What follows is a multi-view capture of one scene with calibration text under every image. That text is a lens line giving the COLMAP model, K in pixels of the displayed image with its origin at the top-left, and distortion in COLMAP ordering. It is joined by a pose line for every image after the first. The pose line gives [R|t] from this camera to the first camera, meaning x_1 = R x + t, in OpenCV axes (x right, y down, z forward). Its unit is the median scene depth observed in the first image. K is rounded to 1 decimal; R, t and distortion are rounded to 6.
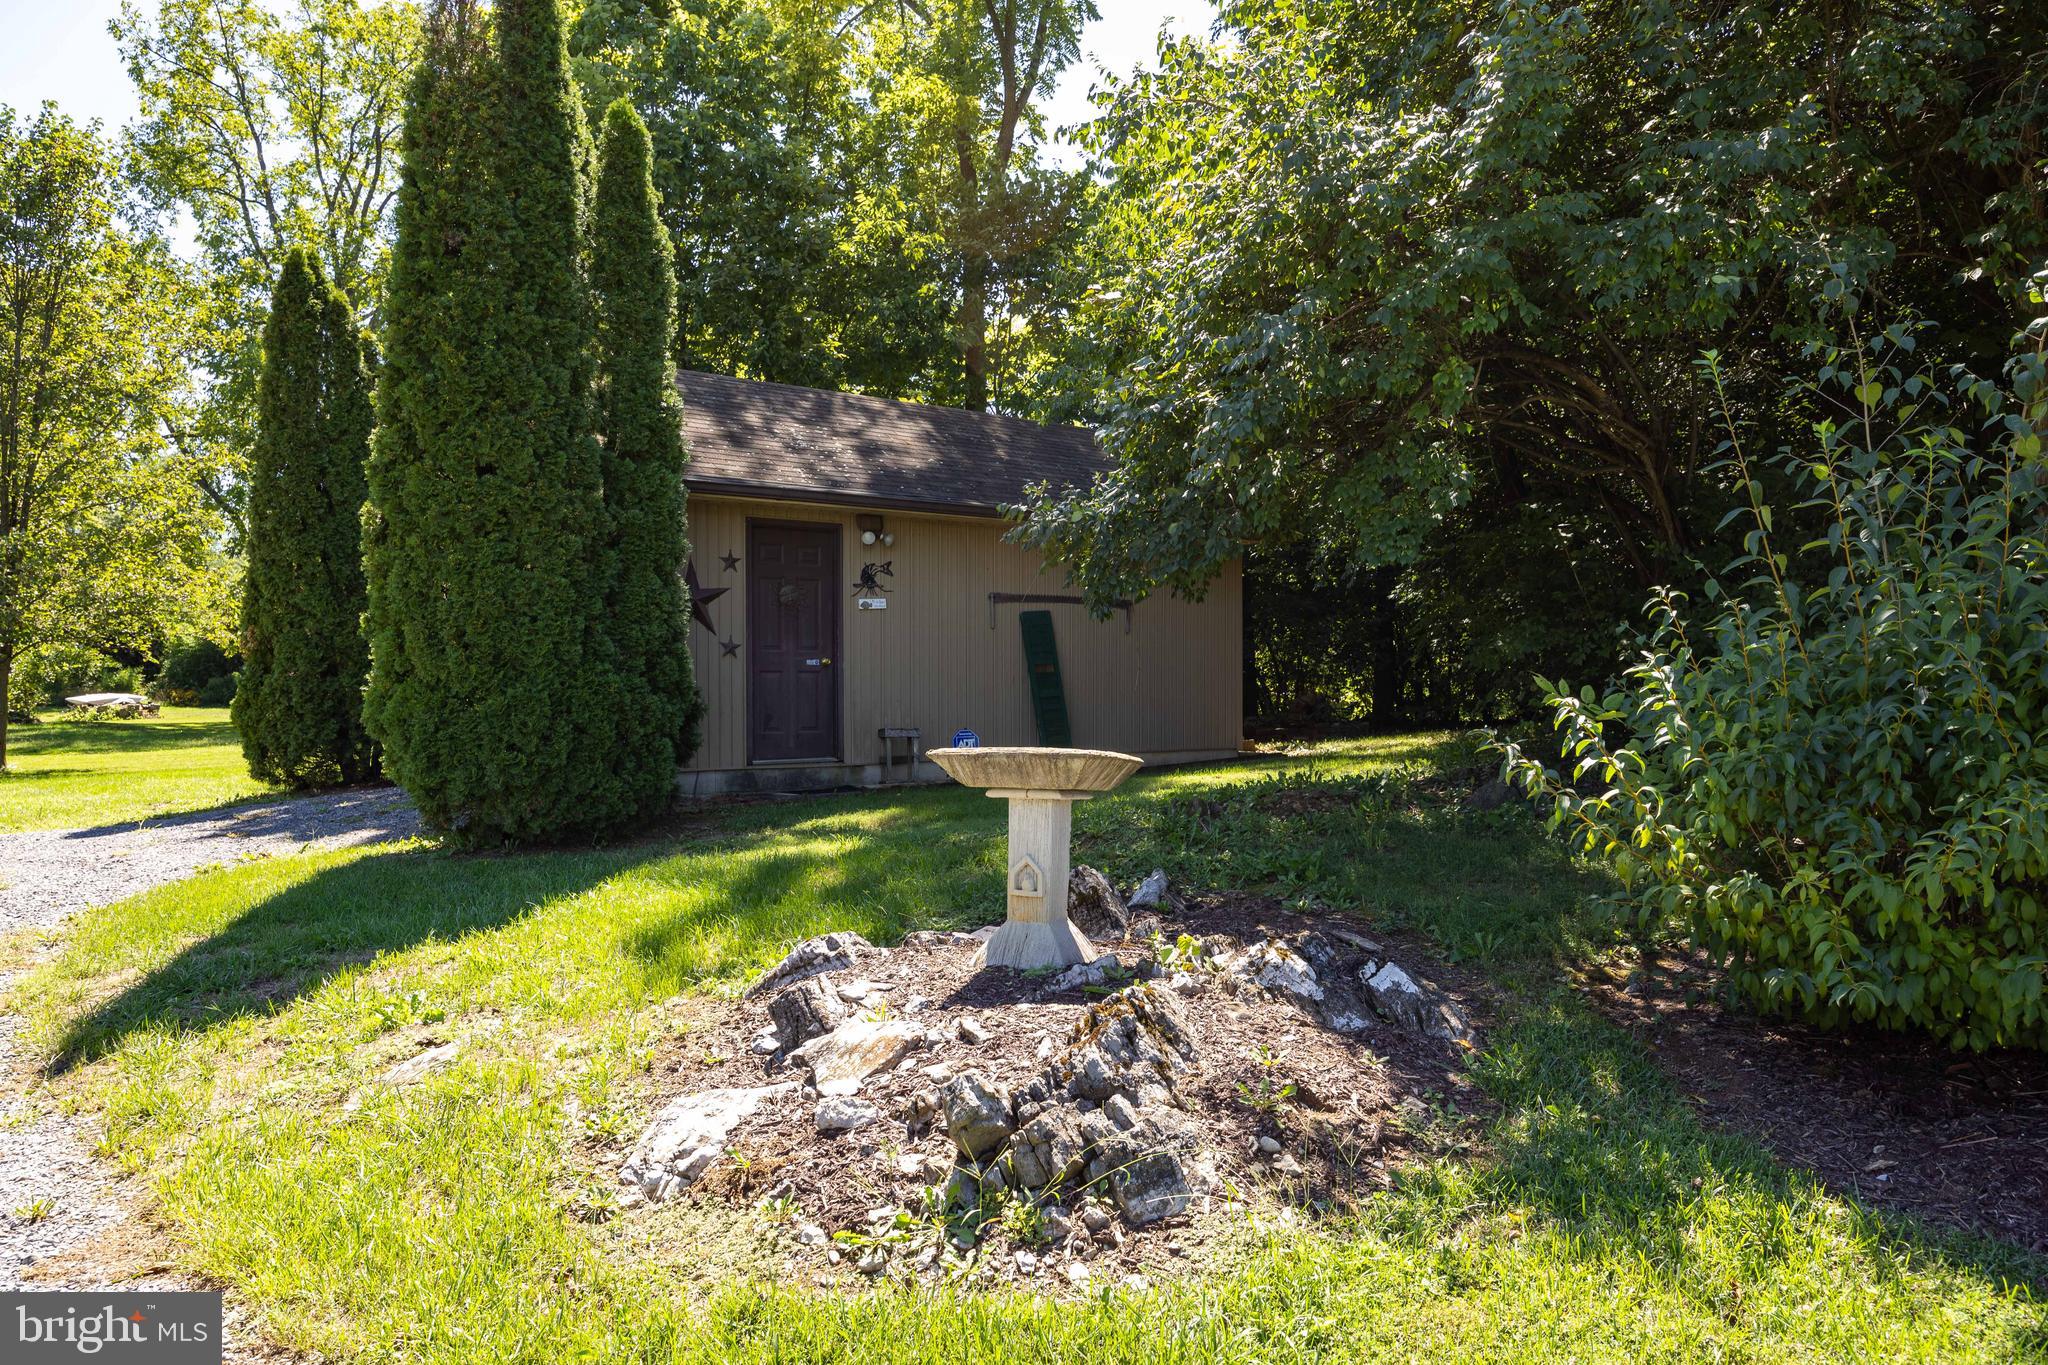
lens RADIAL K [[1351.8, 0, 1024.0], [0, 1351.8, 682.5], [0, 0, 1]] dist [-0.001048, -0.000150]
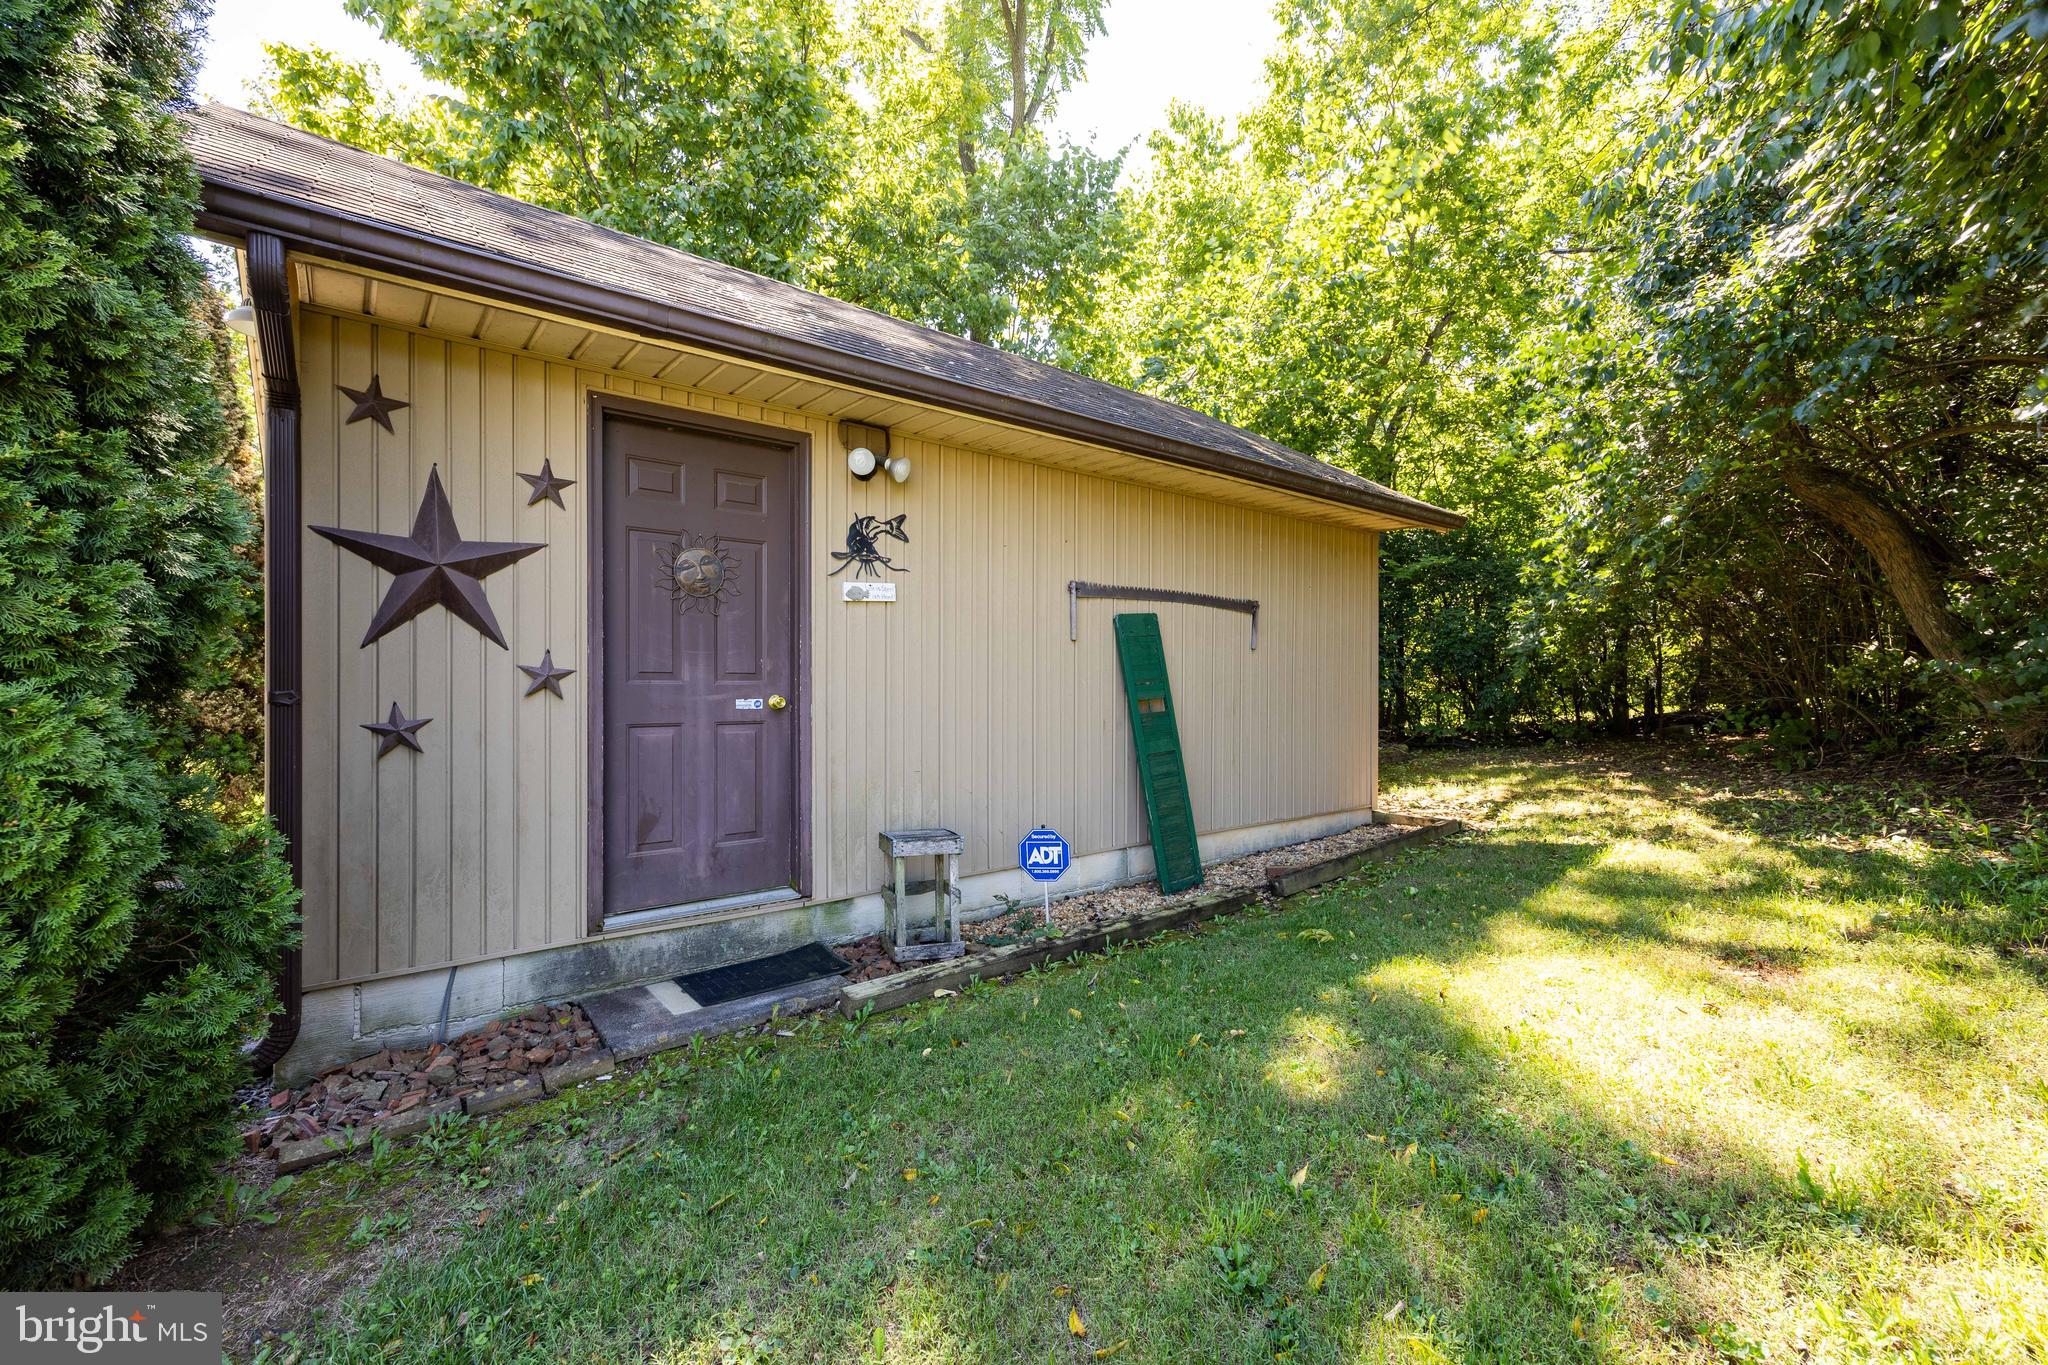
lens RADIAL K [[811.3, 0, 1024.0], [0, 811.3, 682.5], [0, 0, 1]] dist [-0.001485, -0.000205]
pose [[0.998098, 0.002880, 0.061576, -0.071469], [-0.003168, 0.999984, 0.004581, -0.024404], [-0.061562, -0.004767, 0.998092, 0.682200]]
